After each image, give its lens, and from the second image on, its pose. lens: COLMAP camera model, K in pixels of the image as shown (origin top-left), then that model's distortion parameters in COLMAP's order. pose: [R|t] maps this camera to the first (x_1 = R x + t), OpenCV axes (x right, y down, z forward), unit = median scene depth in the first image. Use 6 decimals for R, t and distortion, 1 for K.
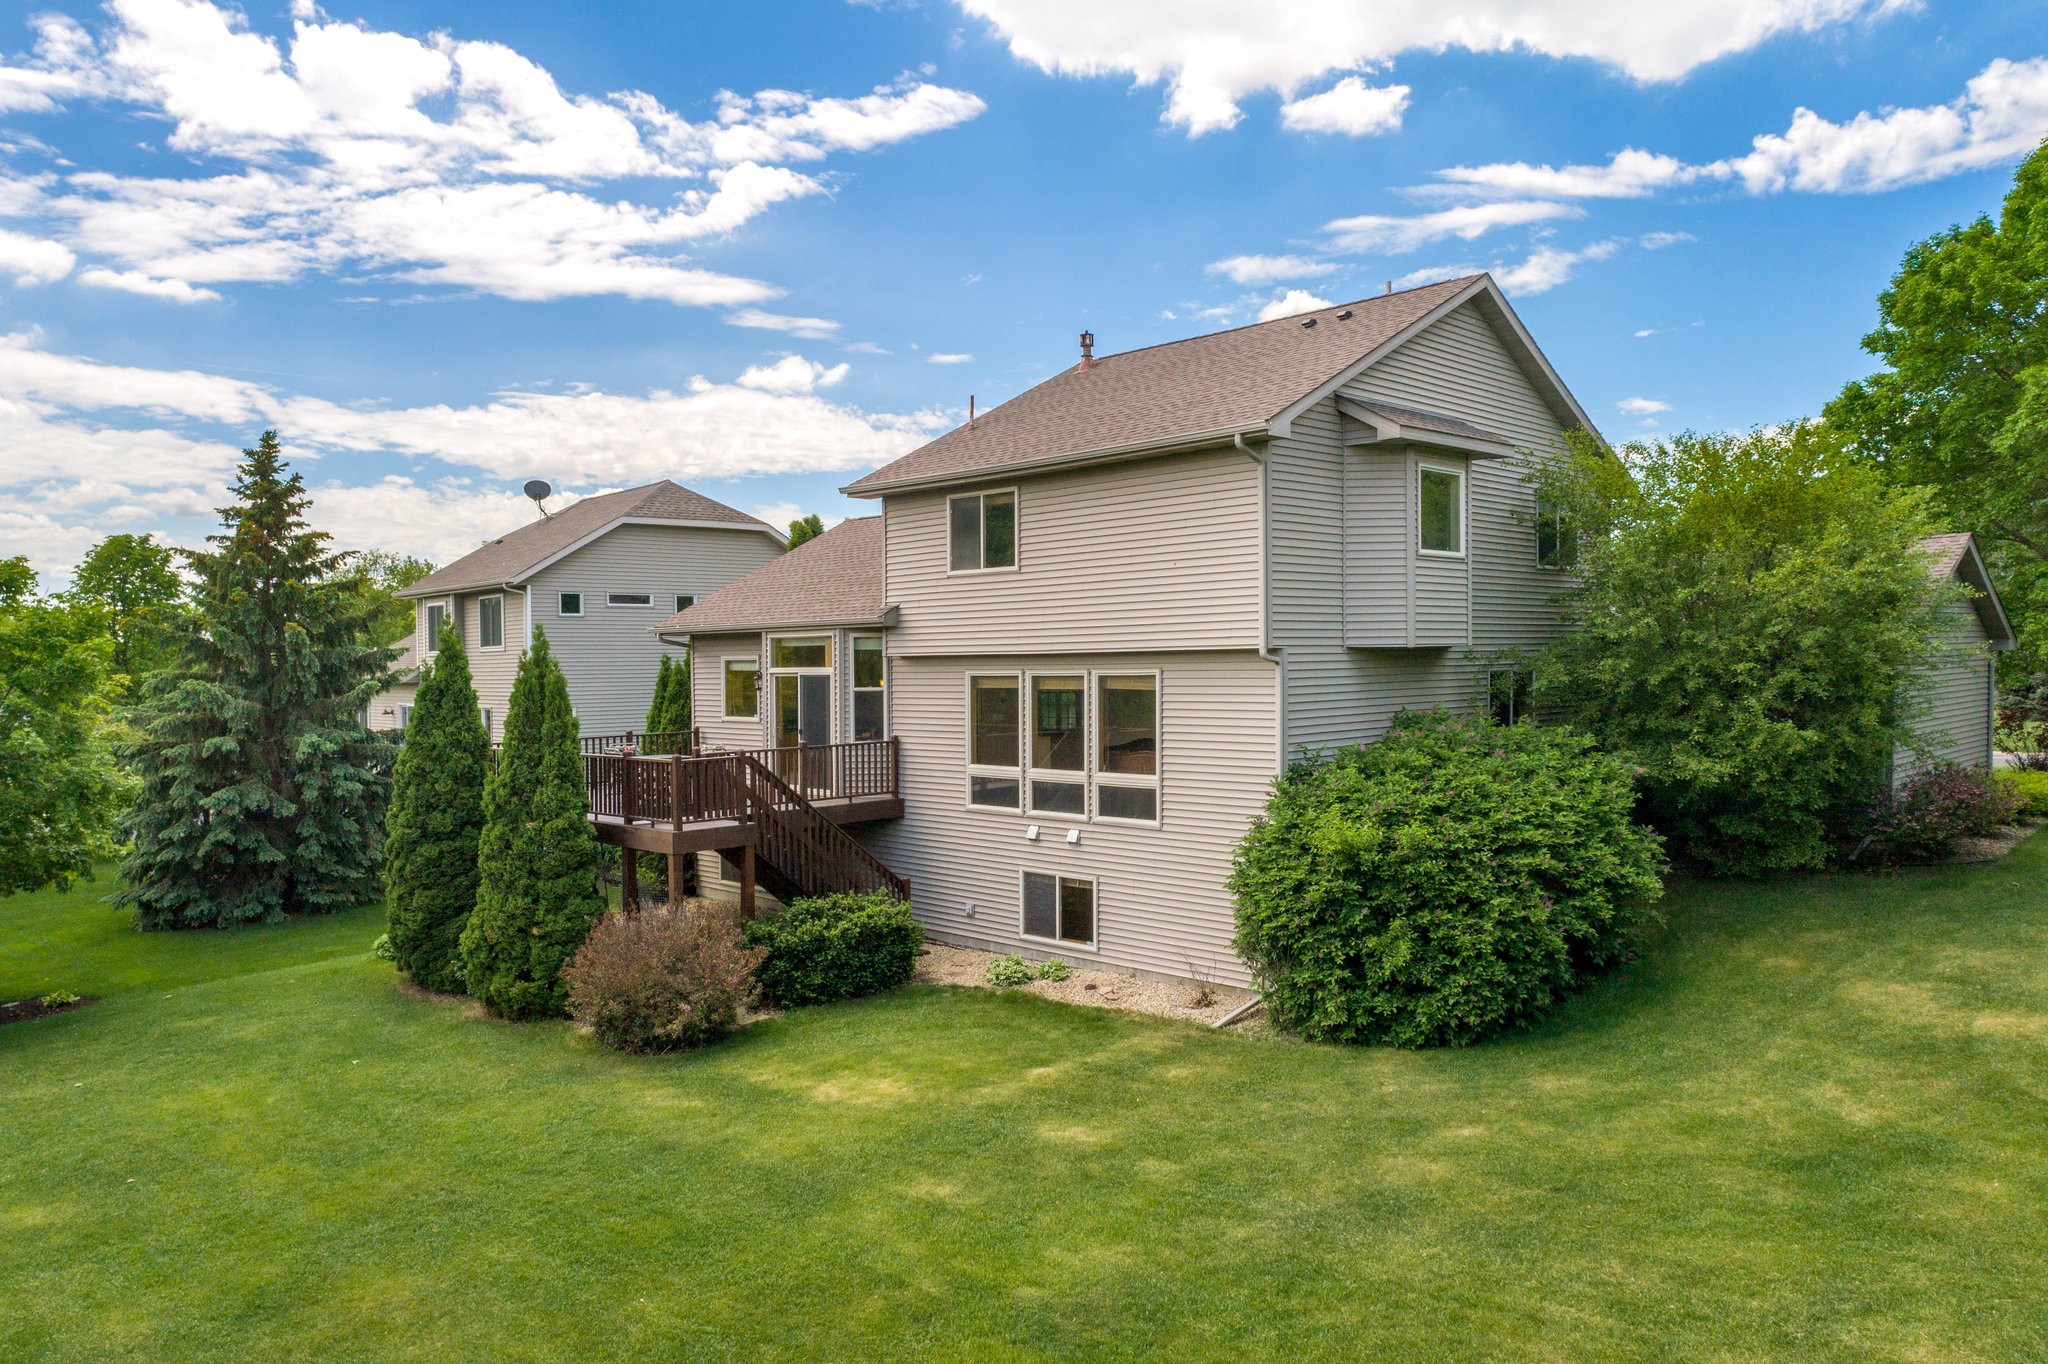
lens RADIAL K [[1409.7, 0, 1018.8], [0, 1409.7, 682.7], [0, 0, 1]] dist [-0.008595, 0.017958]
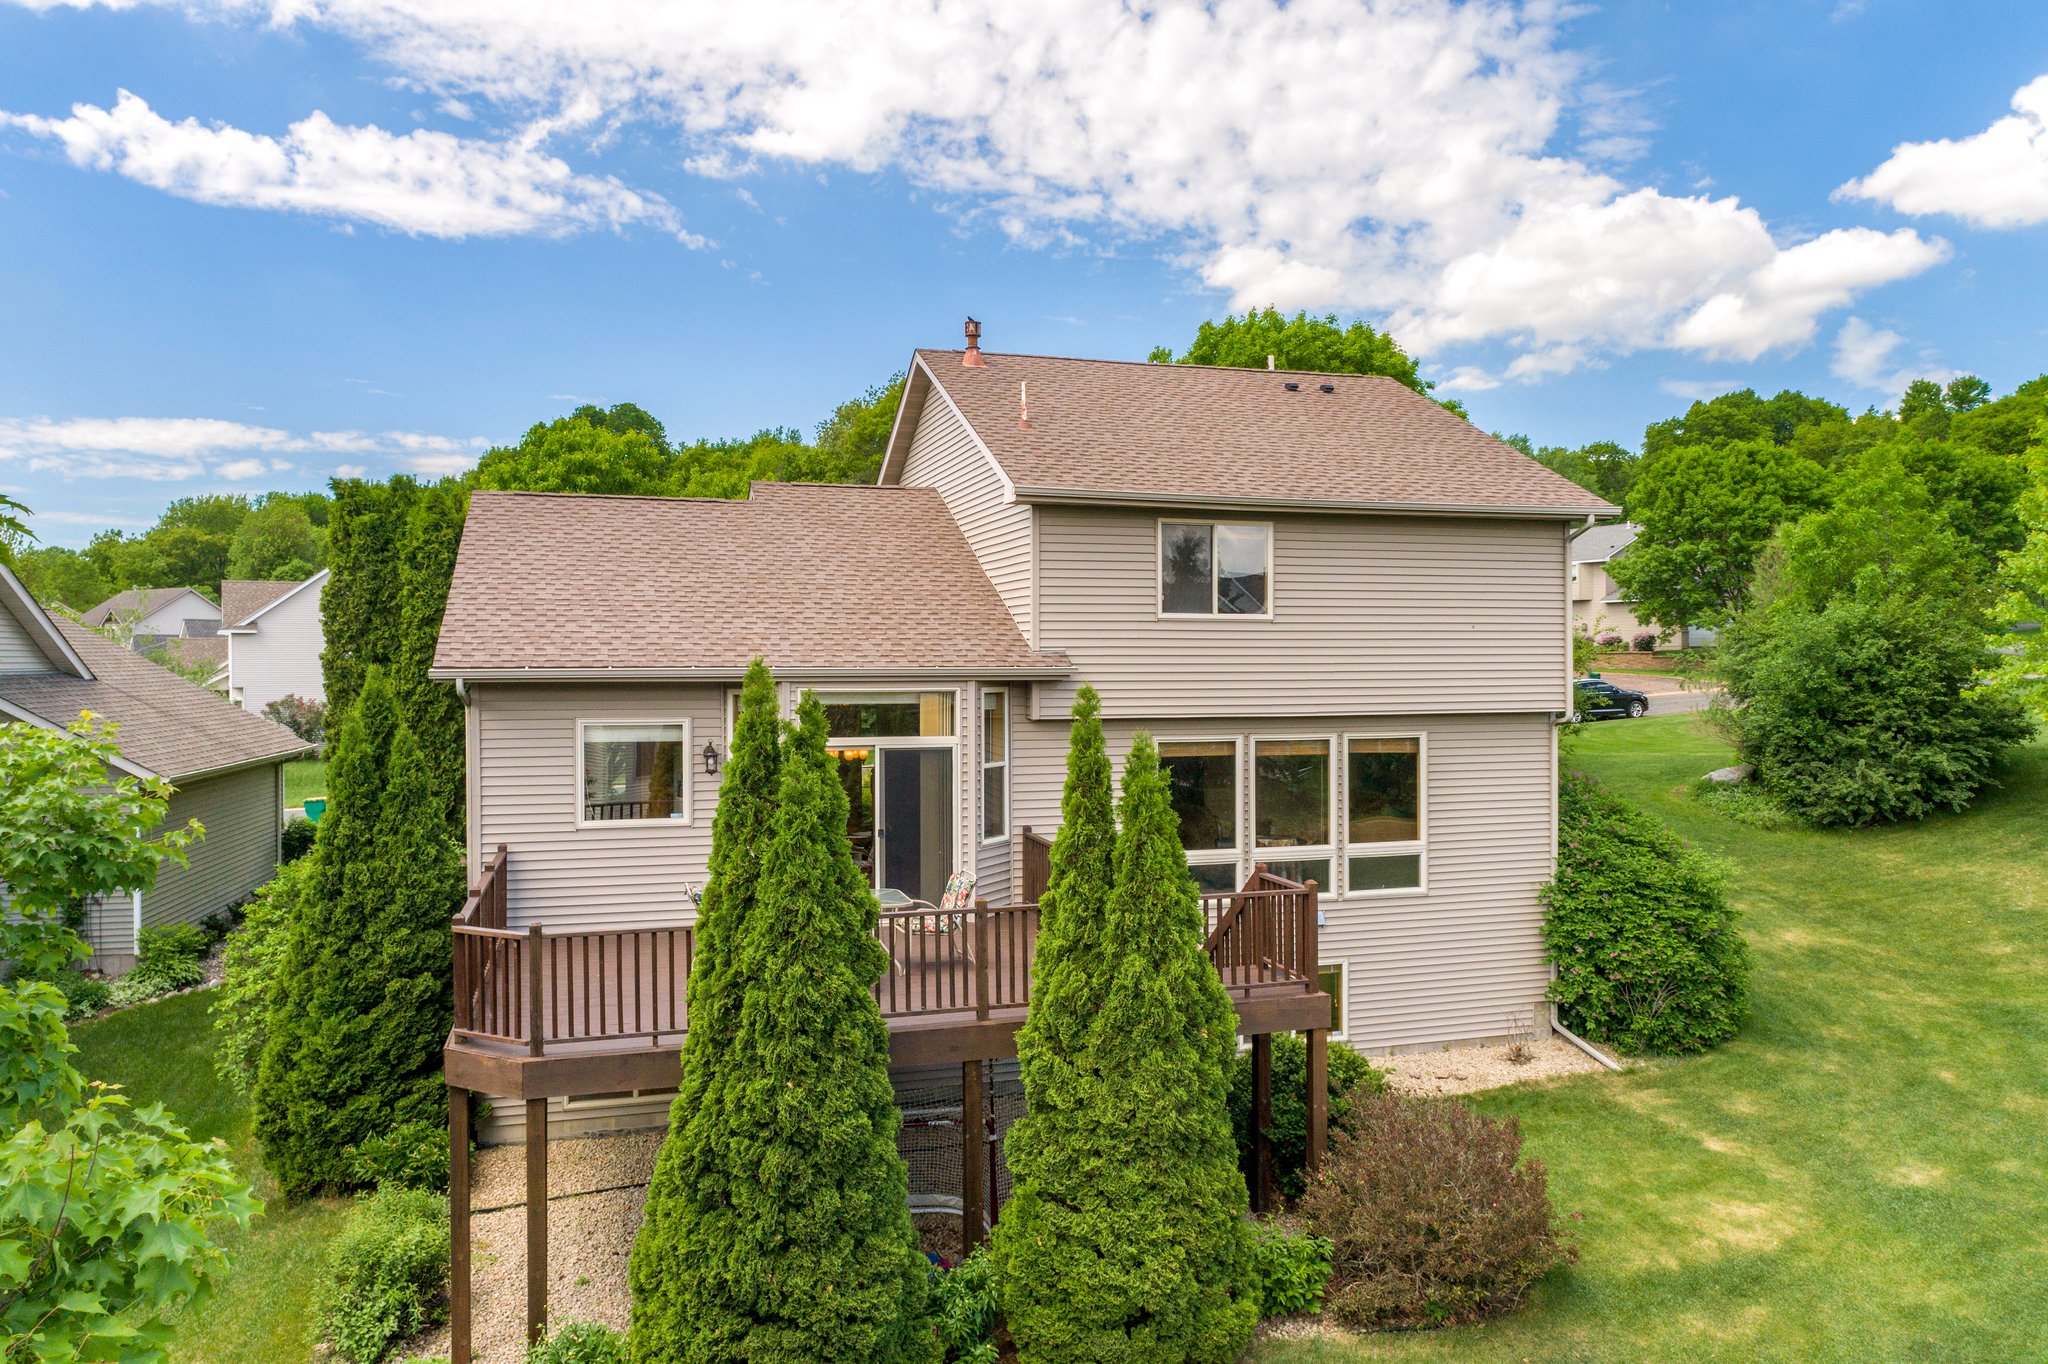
lens RADIAL K [[1409.7, 0, 1054.1], [0, 1409.7, 683.0], [0, 0, 1]] dist [-0.008595, 0.017958]
pose [[0.465394, -0.004068, 0.885094, -0.873077], [0.008616, 0.999963, 0.000065, -0.044757], [-0.885061, 0.007596, 0.465412, 0.766806]]
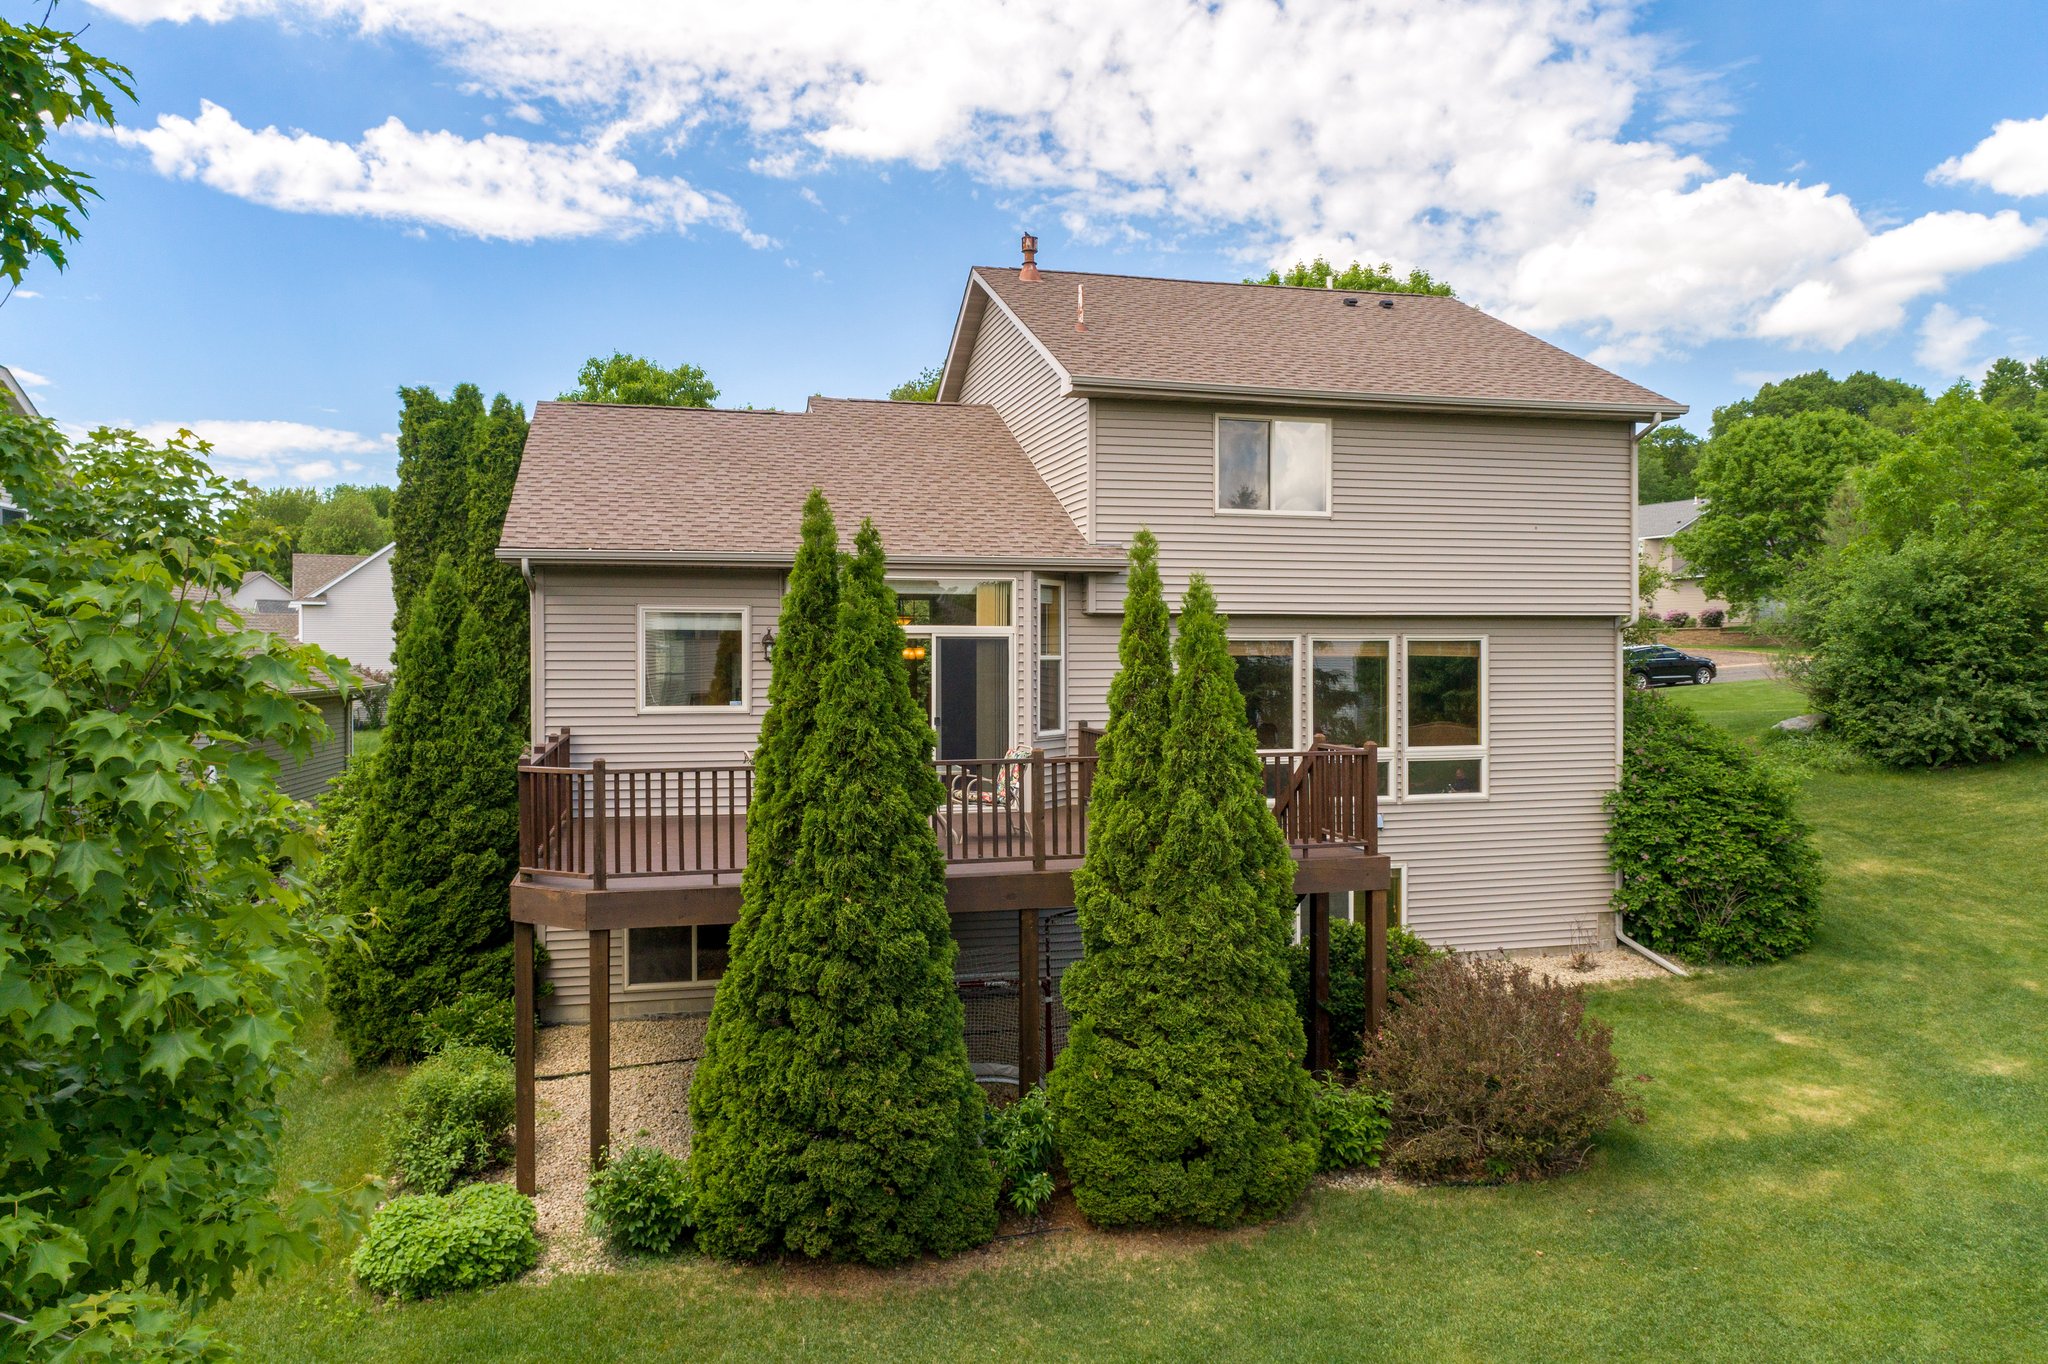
lens RADIAL K [[1409.7, 0, 1053.1], [0, 1409.7, 671.2], [0, 0, 1]] dist [-0.008595, 0.017958]
pose [[0.501196, 0.001116, 0.865333, -0.872907], [0.007036, 0.999961, -0.005364, 0.018478], [-0.865305, 0.008777, 0.501169, 0.767555]]
